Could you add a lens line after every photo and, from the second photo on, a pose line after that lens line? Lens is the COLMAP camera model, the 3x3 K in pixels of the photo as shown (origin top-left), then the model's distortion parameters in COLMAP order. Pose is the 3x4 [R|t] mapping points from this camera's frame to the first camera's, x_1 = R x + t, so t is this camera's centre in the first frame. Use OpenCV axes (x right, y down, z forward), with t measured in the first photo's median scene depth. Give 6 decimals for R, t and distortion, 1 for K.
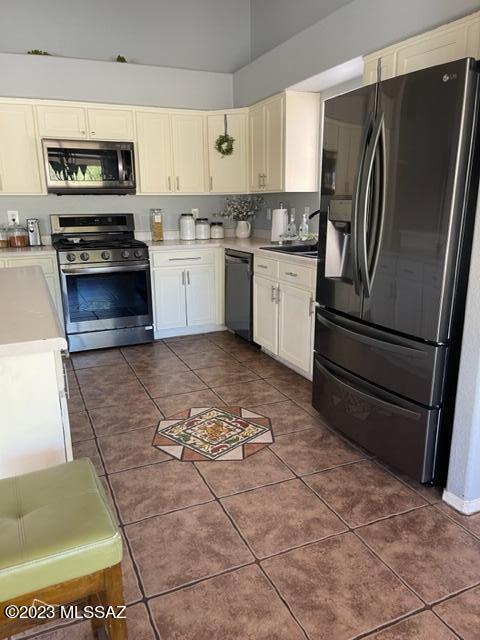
lens RADIAL K [[488.1, 0, 243.1], [0, 488.1, 319.2], [0, 0, 1]] dist [0.053388, -0.026426]
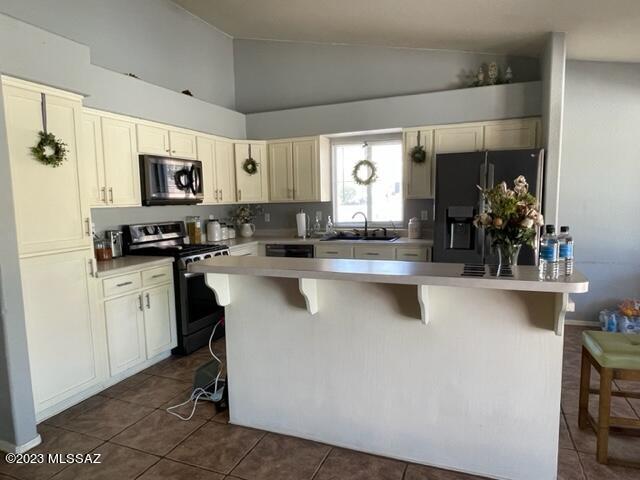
lens RADIAL K [[405.5, 0, 317.0], [0, 405.5, 254.4], [0, 0, 1]] dist [0.010462, 0.006154]
pose [[0.711679, -0.098405, 0.695578, -0.681237], [0.180112, 0.982604, -0.045271, -0.047098], [-0.679023, 0.157500, 0.717023, 0.152456]]
